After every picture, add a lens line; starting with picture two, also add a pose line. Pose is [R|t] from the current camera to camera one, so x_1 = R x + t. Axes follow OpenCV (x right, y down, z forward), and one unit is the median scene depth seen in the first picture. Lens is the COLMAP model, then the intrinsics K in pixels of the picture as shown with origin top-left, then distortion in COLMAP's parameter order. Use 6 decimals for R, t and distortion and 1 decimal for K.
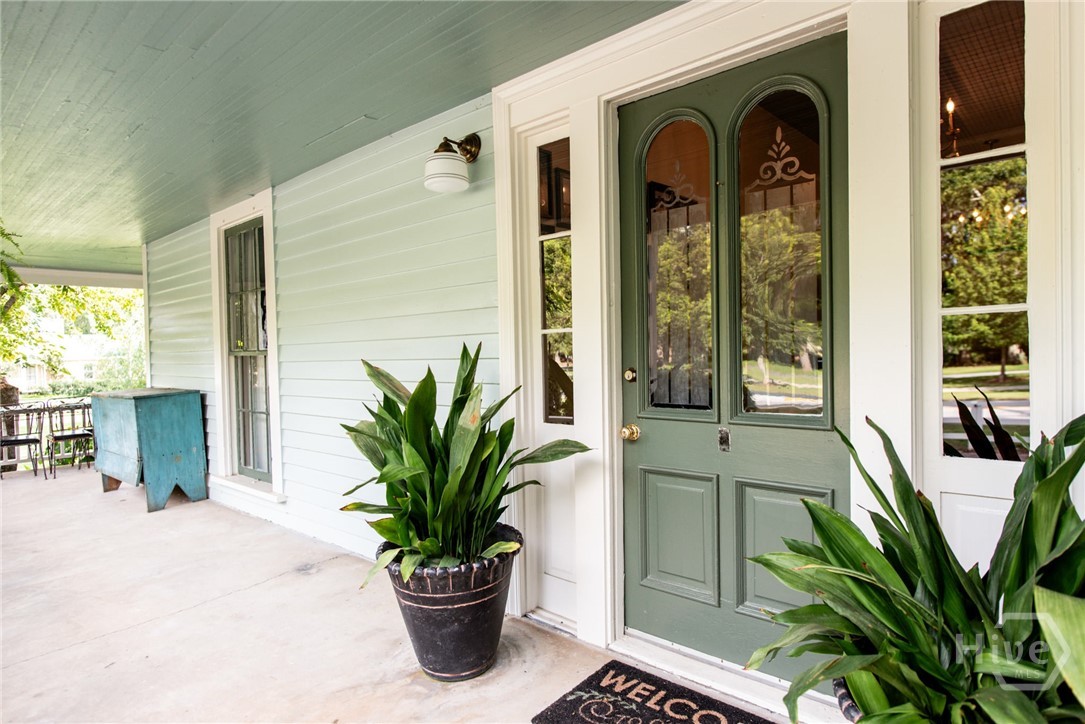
lens RADIAL K [[618.6, 0, 542.5], [0, 618.6, 362.0], [0, 0, 1]] dist [-0.003758, -0.001262]
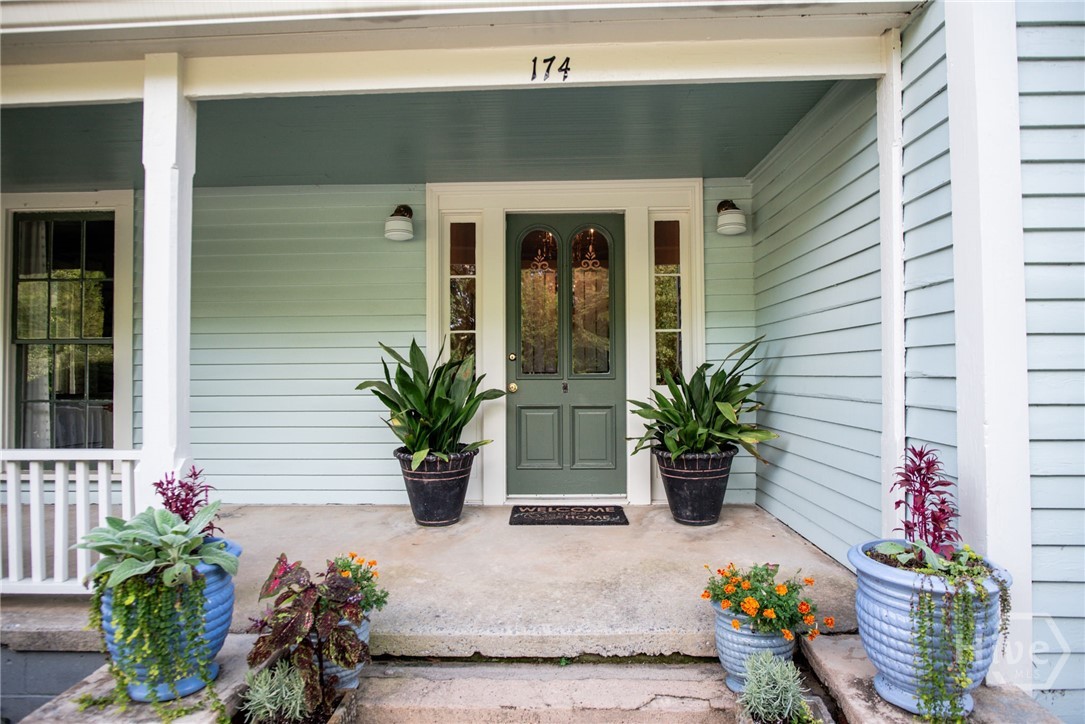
lens RADIAL K [[628.3, 0, 542.5], [0, 628.3, 362.0], [0, 0, 1]] dist [-0.031792, -0.000418]
pose [[0.754344, 0.033791, 0.655609, -1.022488], [-0.000566, 0.998708, -0.050823, 0.131345], [-0.656479, 0.037967, 0.753388, -0.485389]]
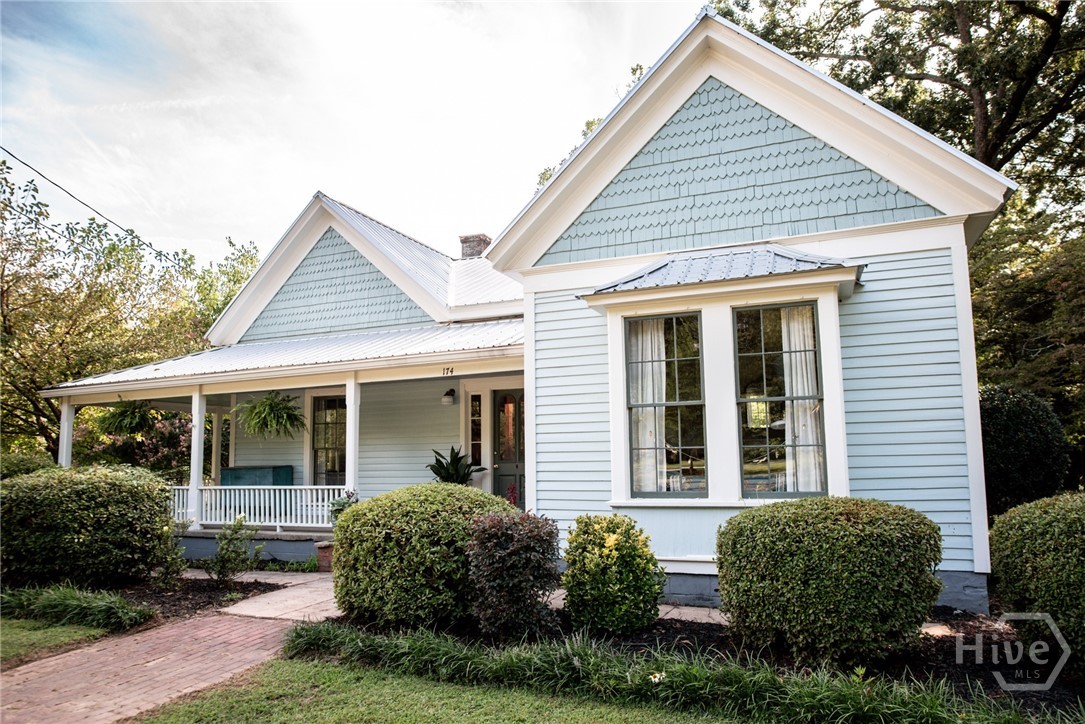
lens RADIAL K [[644.5, 0, 545.4], [0, 644.5, 397.4], [0, 0, 1]] dist [0.000183, -0.000108]
pose [[0.935403, 0.039694, 0.351348, -1.098159], [0.000901, 0.993408, -0.114631, 0.148387], [-0.353582, 0.107543, 0.929201, -3.245302]]
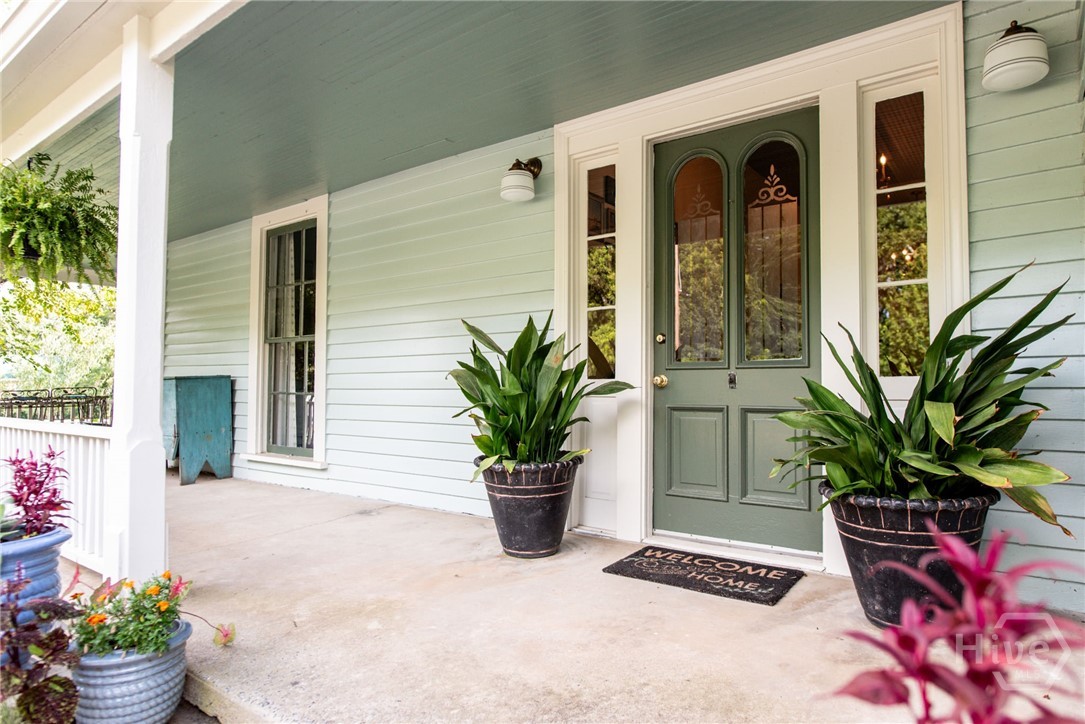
lens RADIAL K [[645.6, 0, 542.5], [0, 645.6, 362.0], [0, 0, 1]] dist [-0.005528, 0.000137]
pose [[0.995197, 0.030436, 0.093035, -0.242827], [-0.024735, 0.997780, -0.061830, 0.164237], [-0.094711, 0.059232, 0.993741, -0.372889]]
